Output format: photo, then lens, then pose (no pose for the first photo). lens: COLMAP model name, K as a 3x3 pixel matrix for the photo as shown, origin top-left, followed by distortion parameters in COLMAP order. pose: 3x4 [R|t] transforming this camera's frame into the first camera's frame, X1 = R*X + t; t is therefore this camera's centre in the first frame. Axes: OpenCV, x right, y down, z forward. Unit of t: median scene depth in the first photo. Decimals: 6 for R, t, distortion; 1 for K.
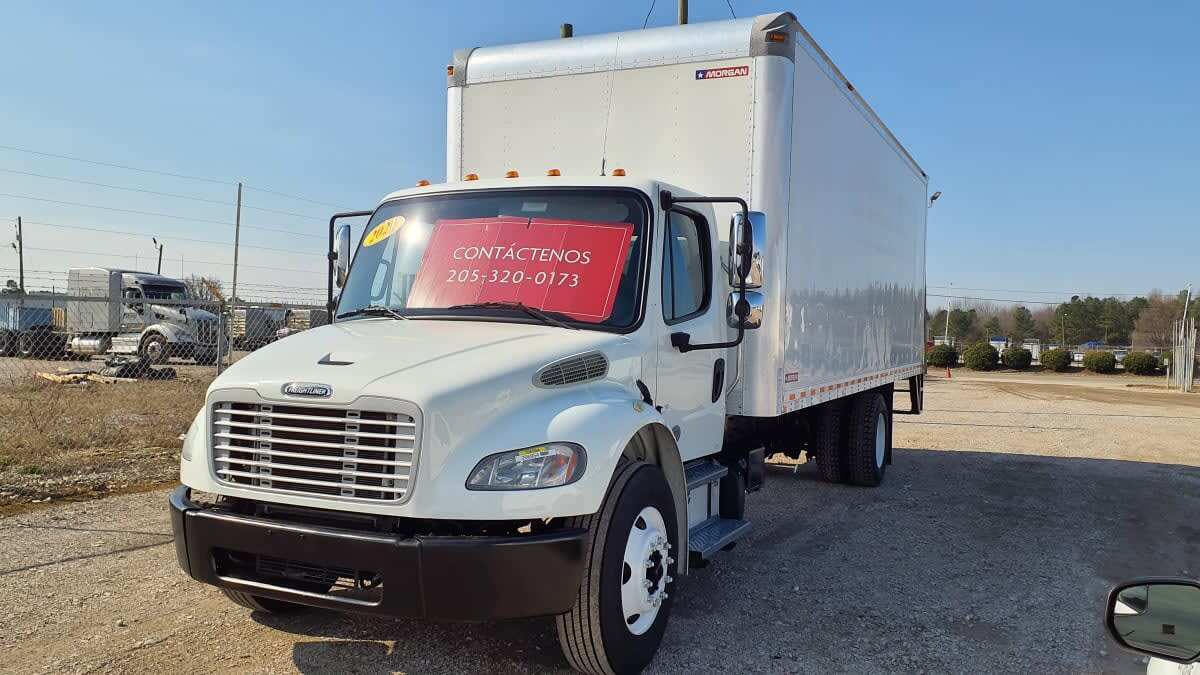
lens RADIAL K [[976.9, 0, 576.6], [0, 976.9, 327.4], [0, 0, 1]] dist [-0.020938, -0.005739]
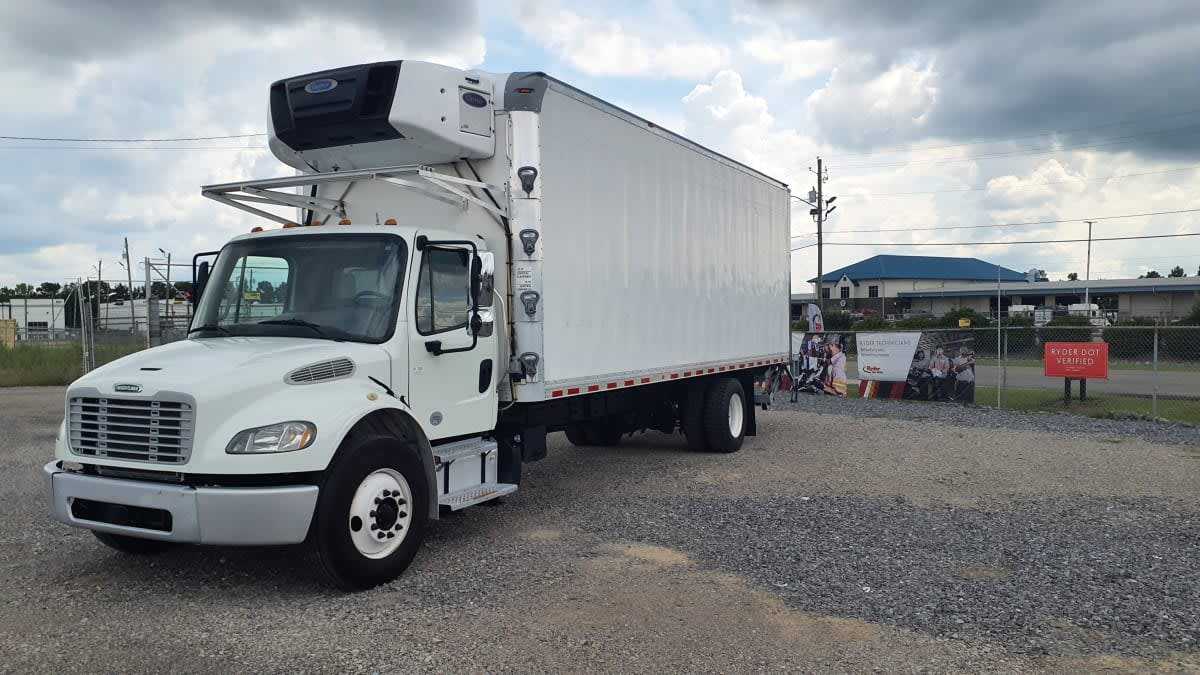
lens RADIAL K [[976.9, 0, 621.5], [0, 976.9, 336.6], [0, 0, 1]] dist [-0.020938, -0.005739]
pose [[0.999838, -0.017980, 0.001162, 0.430555], [0.017958, 0.999701, 0.016621, -0.021350], [-0.001460, -0.016597, 0.999861, -0.412415]]
